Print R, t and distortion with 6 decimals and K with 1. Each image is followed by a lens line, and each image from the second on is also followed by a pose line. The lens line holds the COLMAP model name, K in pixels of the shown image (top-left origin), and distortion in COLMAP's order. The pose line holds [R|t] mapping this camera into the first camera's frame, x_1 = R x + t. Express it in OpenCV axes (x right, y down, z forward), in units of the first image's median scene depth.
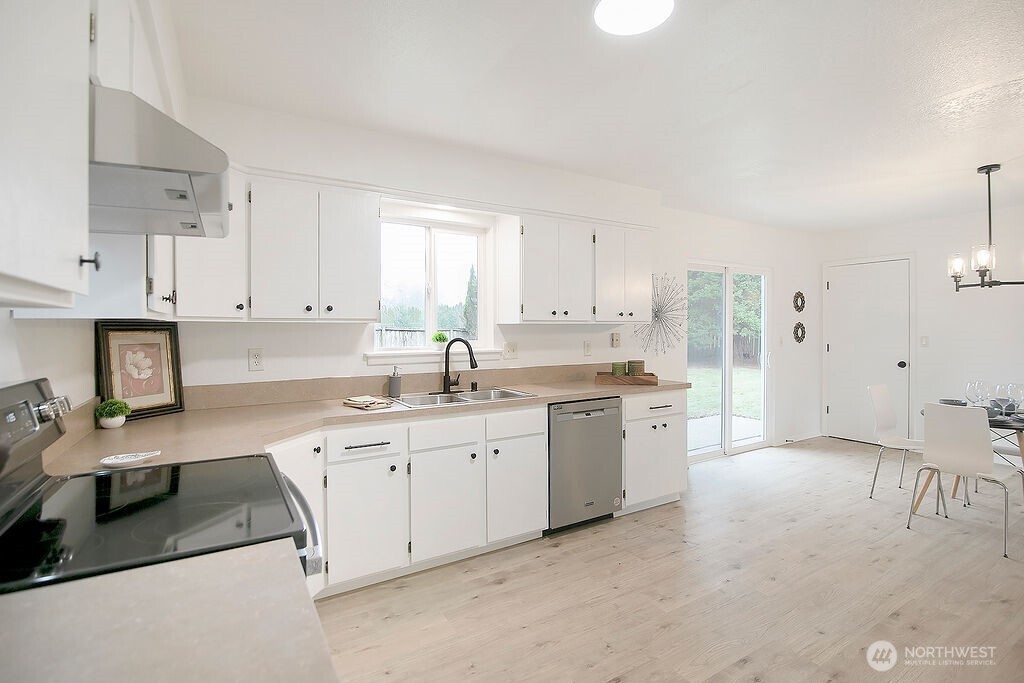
lens RADIAL K [[488.9, 0, 515.9], [0, 488.9, 311.8], [0, 0, 1]] dist [-0.015211, -0.000148]
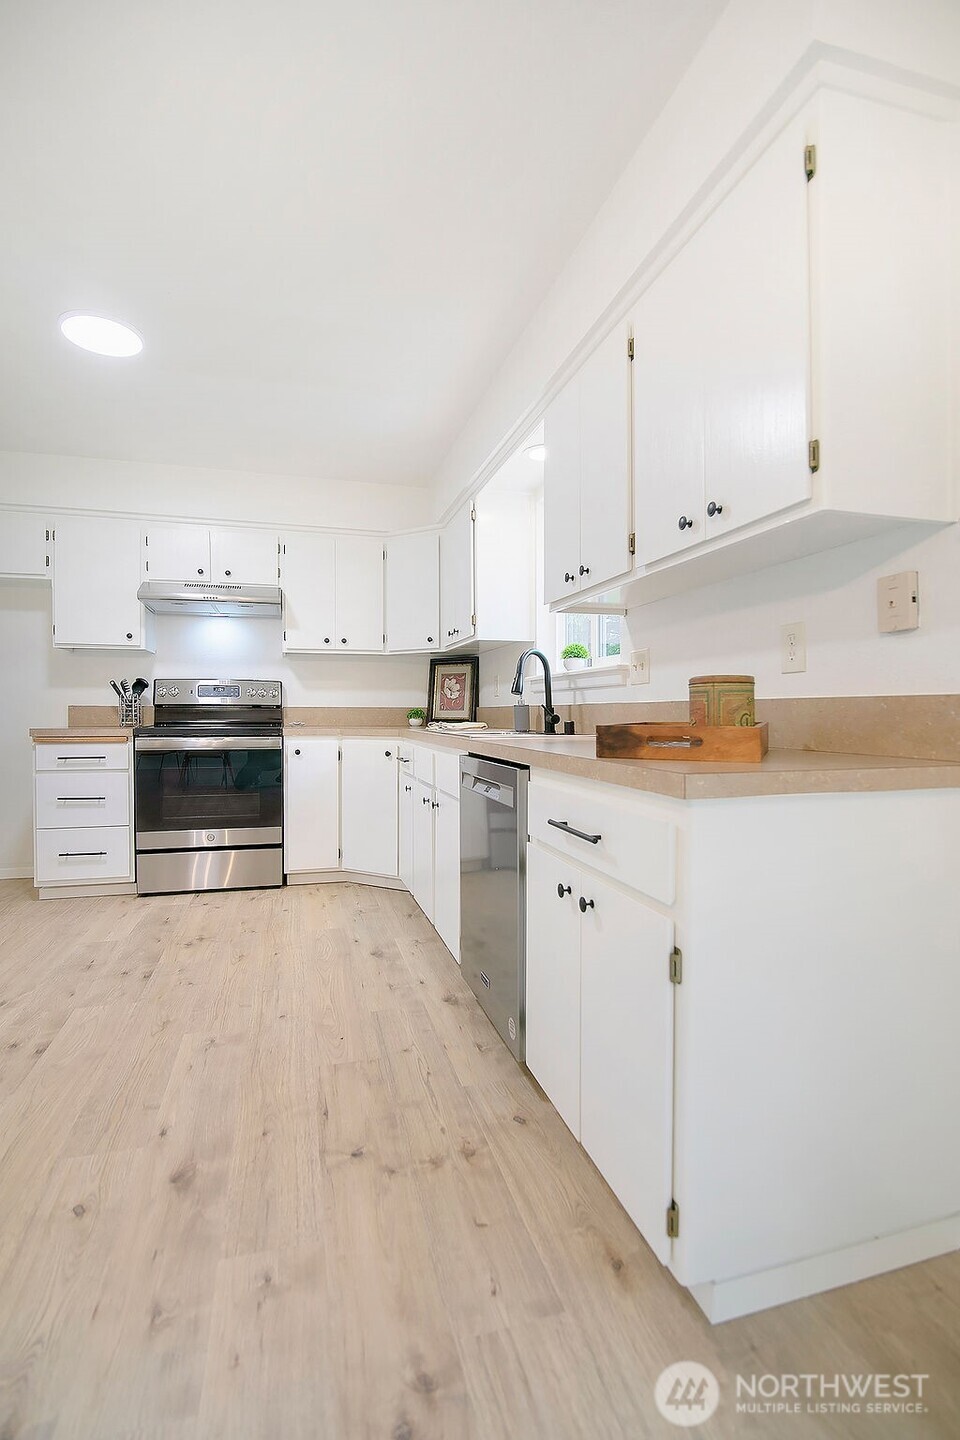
lens RADIAL K [[687.5, 0, 497.3], [0, 687.5, 725.3], [0, 0, 1]] dist [-0.015211, -0.000148]
pose [[-0.286663, 0.013629, -0.957935, 0.910948], [0.031961, 0.999478, 0.004656, 0.178450], [0.957498, -0.029282, -0.286949, 1.432707]]
